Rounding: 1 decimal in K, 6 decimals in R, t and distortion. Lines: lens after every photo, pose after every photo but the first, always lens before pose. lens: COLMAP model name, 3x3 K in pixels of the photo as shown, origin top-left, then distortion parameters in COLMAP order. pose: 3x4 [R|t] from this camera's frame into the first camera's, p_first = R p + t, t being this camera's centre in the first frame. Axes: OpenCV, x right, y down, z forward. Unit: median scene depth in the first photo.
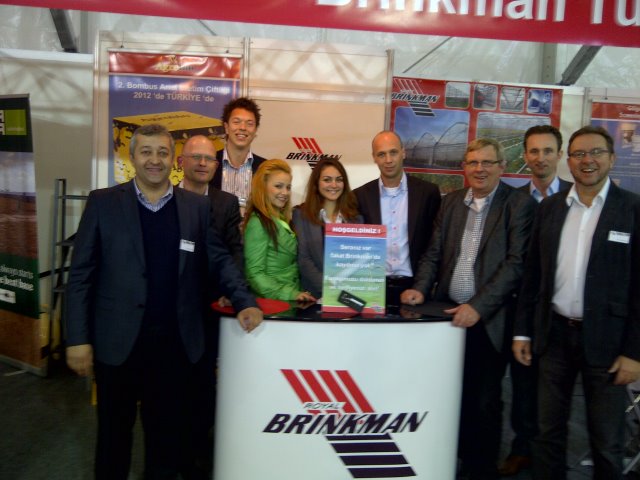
lens RADIAL K [[610.4, 0, 320.0], [0, 610.4, 240.0], [0, 0, 1]] dist [0.009549, -0.002854]
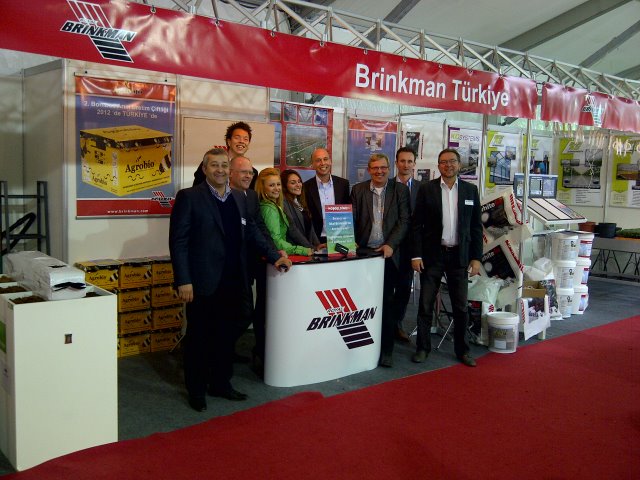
lens RADIAL K [[610.4, 0, 320.0], [0, 610.4, 240.0], [0, 0, 1]] dist [0.009549, -0.002854]
pose [[0.831930, -0.080087, 0.549070, -0.944068], [0.064856, 0.996781, 0.047124, -0.011994], [-0.551077, -0.003593, 0.834447, -0.416634]]
